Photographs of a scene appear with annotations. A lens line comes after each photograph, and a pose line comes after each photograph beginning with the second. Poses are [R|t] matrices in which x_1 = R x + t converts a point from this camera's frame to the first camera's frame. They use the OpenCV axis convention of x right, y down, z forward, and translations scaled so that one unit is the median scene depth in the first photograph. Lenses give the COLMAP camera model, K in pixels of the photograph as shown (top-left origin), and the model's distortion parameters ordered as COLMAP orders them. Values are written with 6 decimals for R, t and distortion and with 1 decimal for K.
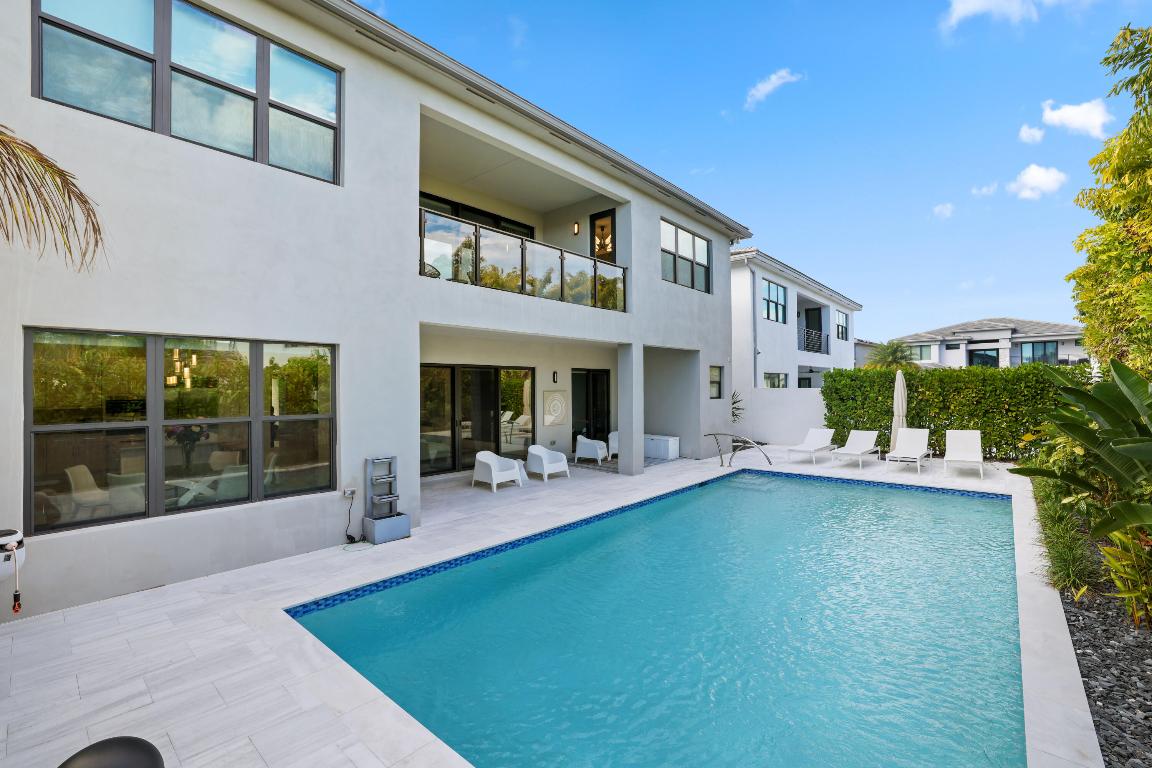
lens RADIAL K [[504.1, 0, 576.0], [0, 504.1, 384.0], [0, 0, 1]] dist [-0.033669, -0.000037]
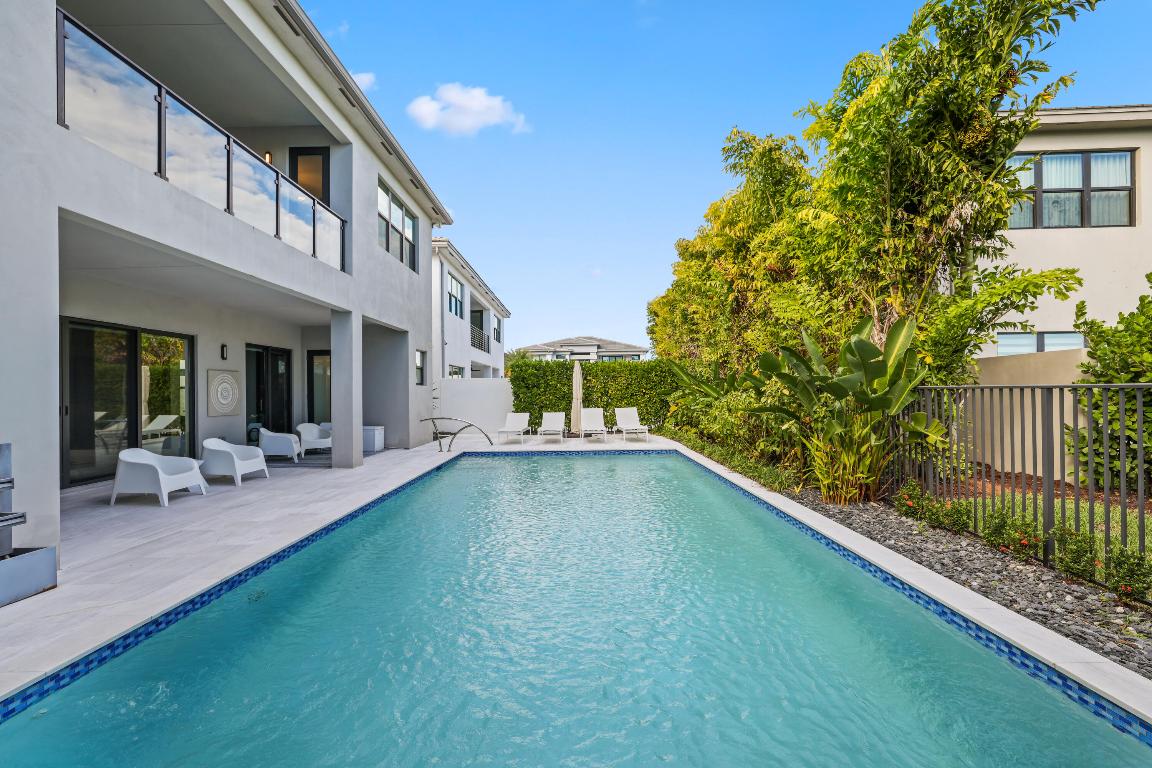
lens RADIAL K [[493.7, 0, 581.2], [0, 493.7, 390.5], [0, 0, 1]] dist [-0.029180, 0.000293]
pose [[0.747012, 0.000432, 0.664810, -0.136596], [0.000391, 0.999999, -0.001088, 0.048597], [-0.664810, 0.001073, 0.747012, 0.120804]]
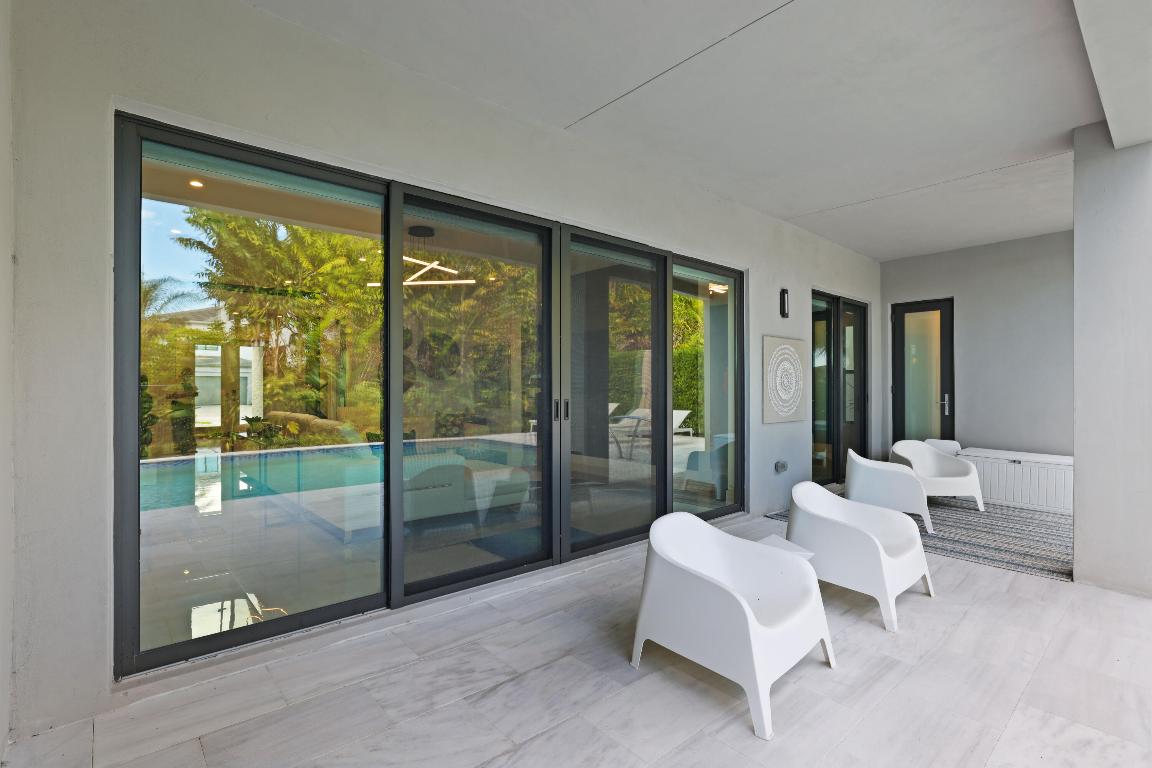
lens RADIAL K [[547.4, 0, 576.0], [0, 547.4, 384.0], [0, 0, 1]] dist [0.000268, 0.000025]
pose [[0.991537, 0.005314, -0.129718, -0.163149], [-0.005296, 0.999986, 0.000484, 0.056347], [0.129718, 0.000207, 0.991551, 0.597136]]
